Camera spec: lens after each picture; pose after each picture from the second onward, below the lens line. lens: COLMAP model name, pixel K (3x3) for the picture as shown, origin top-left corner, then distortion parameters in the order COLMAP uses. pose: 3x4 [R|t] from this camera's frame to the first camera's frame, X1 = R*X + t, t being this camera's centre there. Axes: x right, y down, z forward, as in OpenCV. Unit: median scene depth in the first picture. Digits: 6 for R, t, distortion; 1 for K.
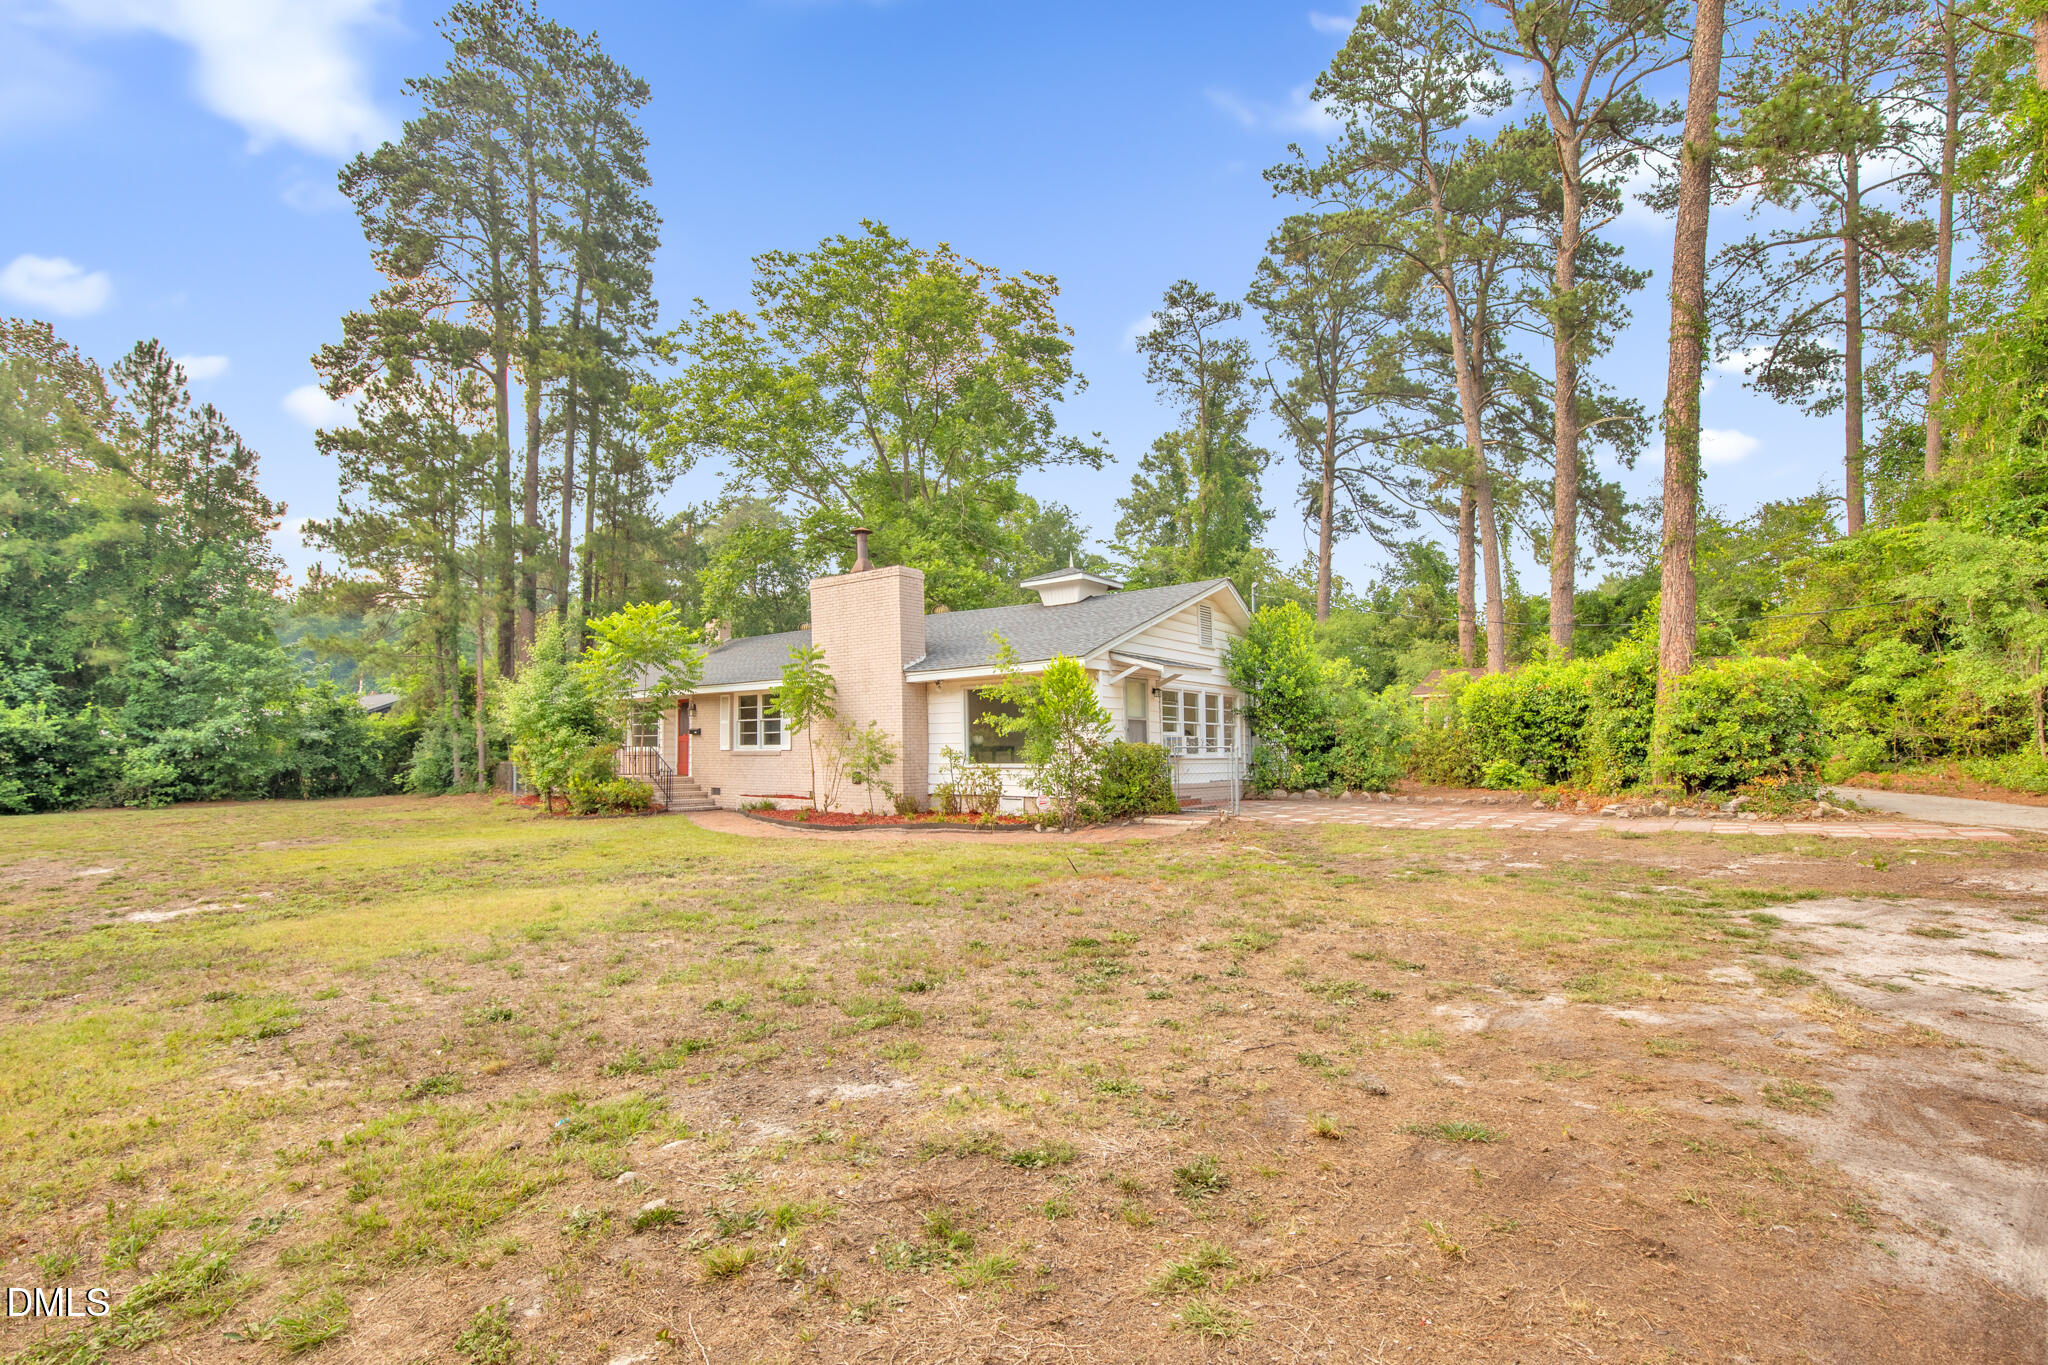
lens RADIAL K [[951.9, 0, 1026.9], [0, 951.9, 680.8], [0, 0, 1]] dist [-0.014810, 0.001514]
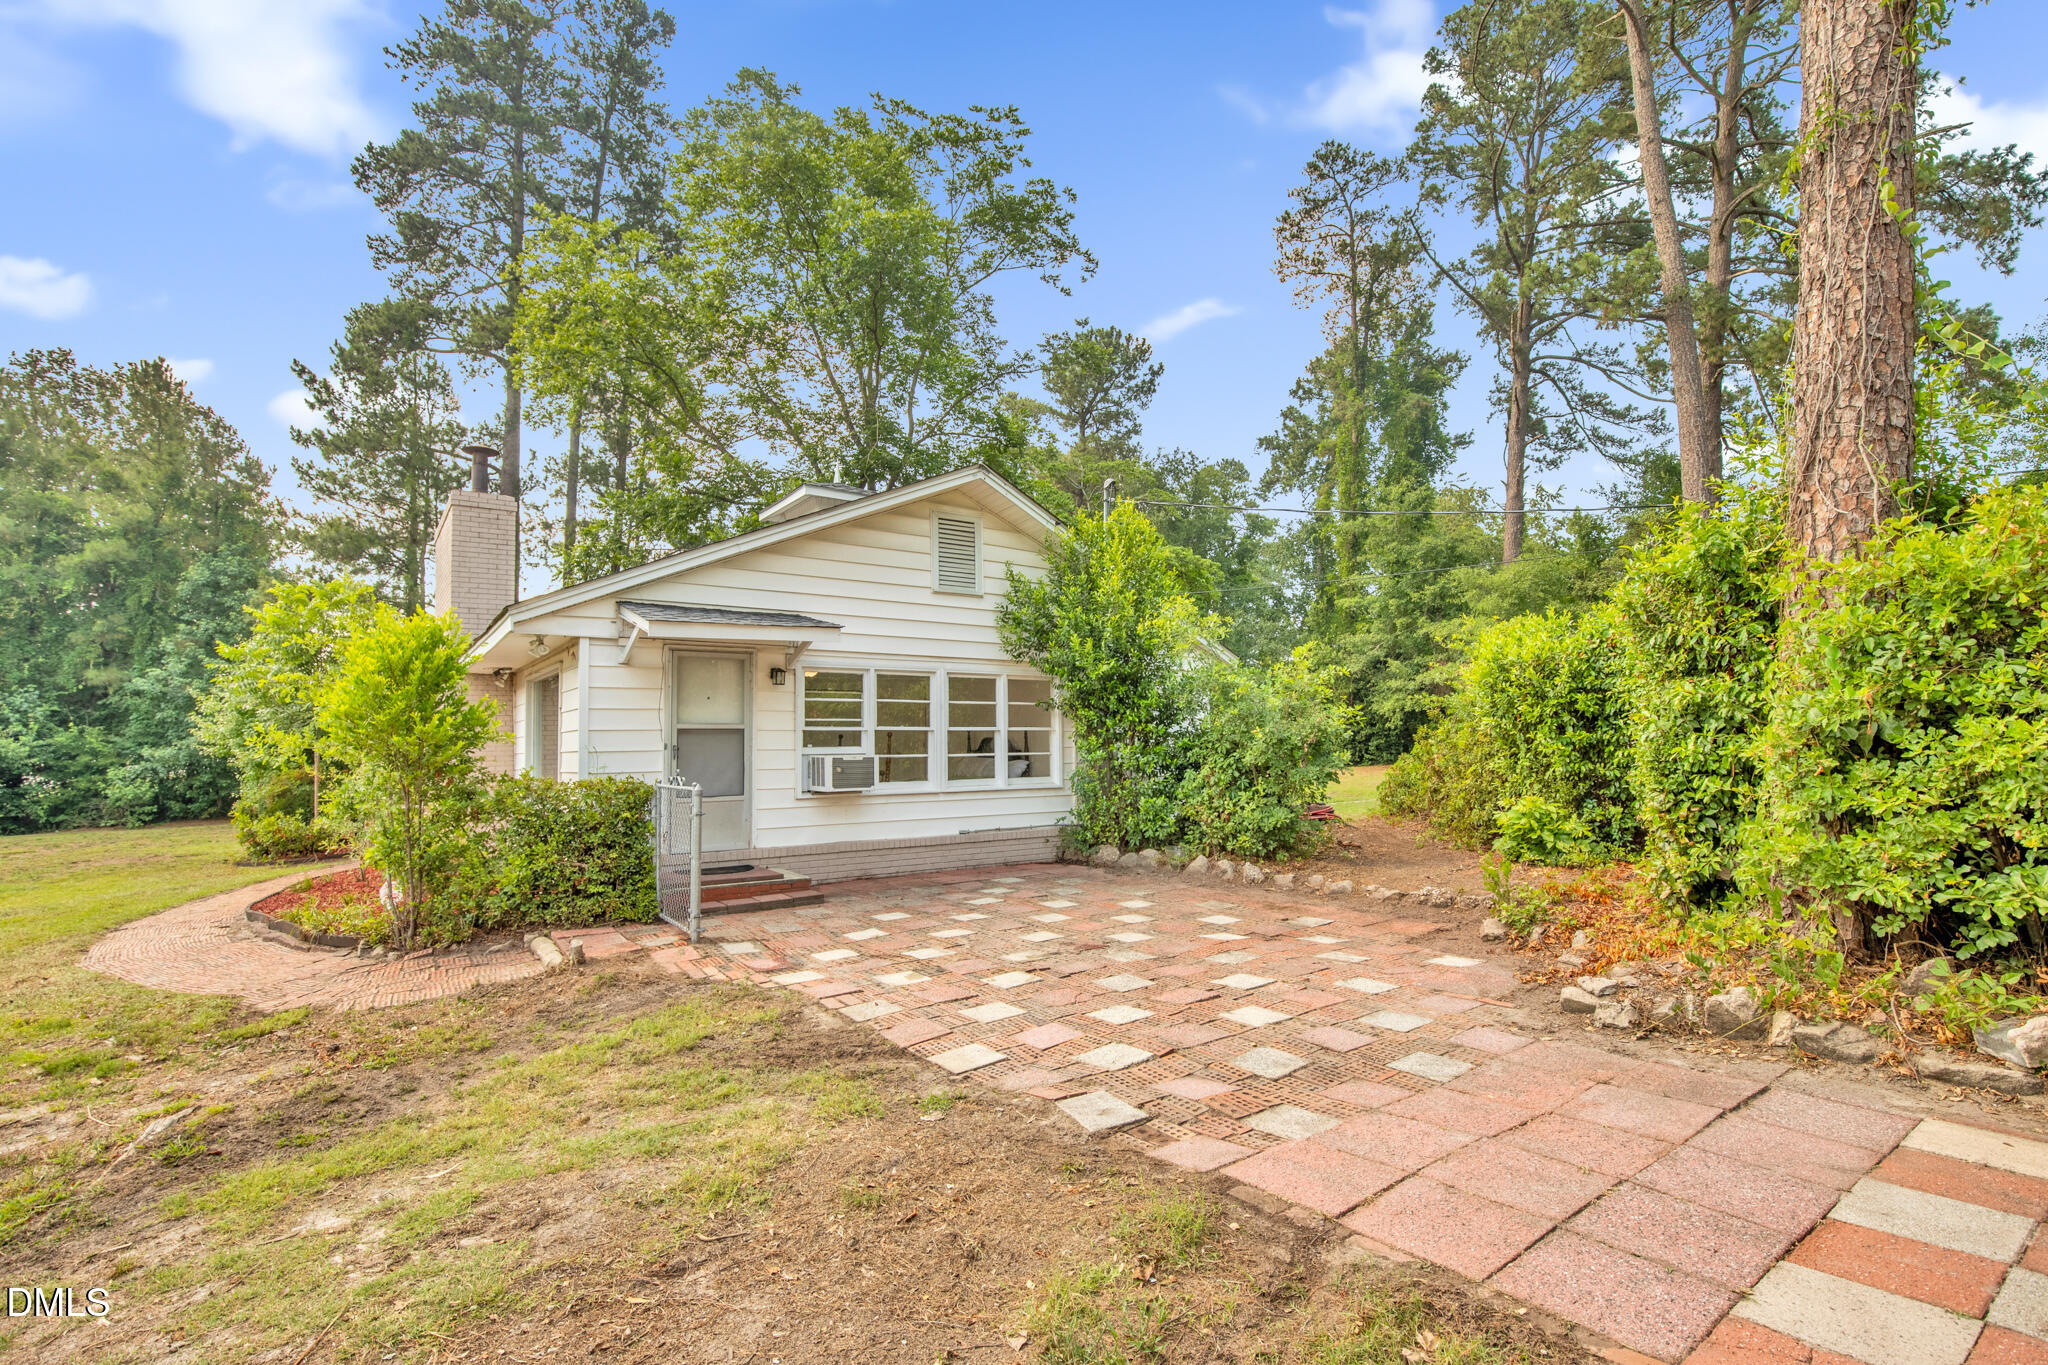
lens RADIAL K [[969.4, 0, 1023.0], [0, 969.4, 716.6], [0, 0, 1]] dist [-0.021012, 0.002567]
pose [[0.960671, -0.021067, -0.276889, 0.202110], [0.032863, 0.998736, 0.038030, 0.009143], [0.275738, -0.045634, 0.960149, 0.245876]]
